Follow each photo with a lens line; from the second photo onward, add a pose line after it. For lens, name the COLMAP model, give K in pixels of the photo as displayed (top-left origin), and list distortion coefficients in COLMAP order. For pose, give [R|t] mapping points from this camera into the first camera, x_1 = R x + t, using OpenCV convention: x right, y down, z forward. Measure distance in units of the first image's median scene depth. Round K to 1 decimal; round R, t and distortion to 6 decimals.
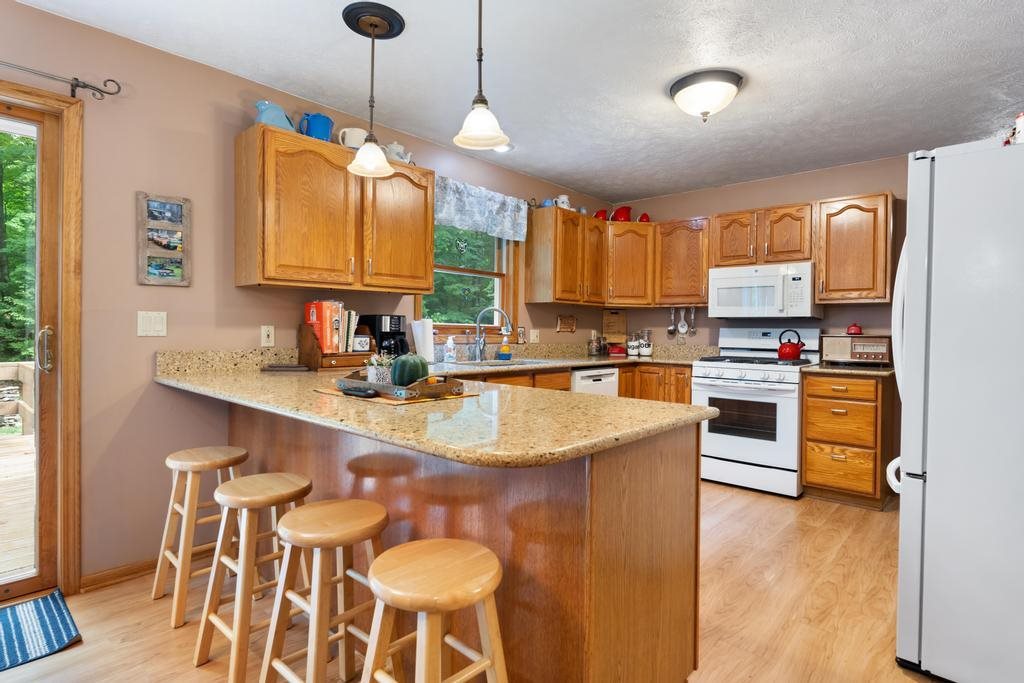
lens RADIAL K [[535.6, 0, 517.2], [0, 535.6, 338.0], [0, 0, 1]] dist [-0.000870, 0.000554]
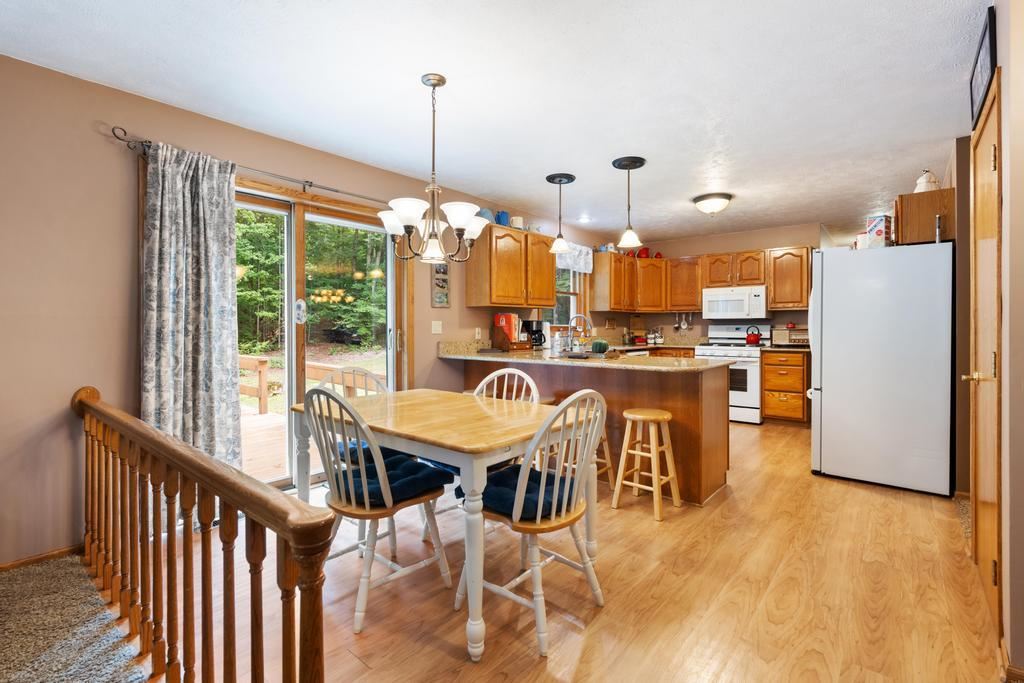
lens RADIAL K [[497.7, 0, 505.9], [0, 497.7, 332.9], [0, 0, 1]] dist [-0.002553, -0.000653]
pose [[0.999004, -0.013102, 0.042659, -0.327868], [0.013309, 0.999901, -0.004594, 0.002919], [-0.042594, 0.005157, 0.999079, -0.517348]]
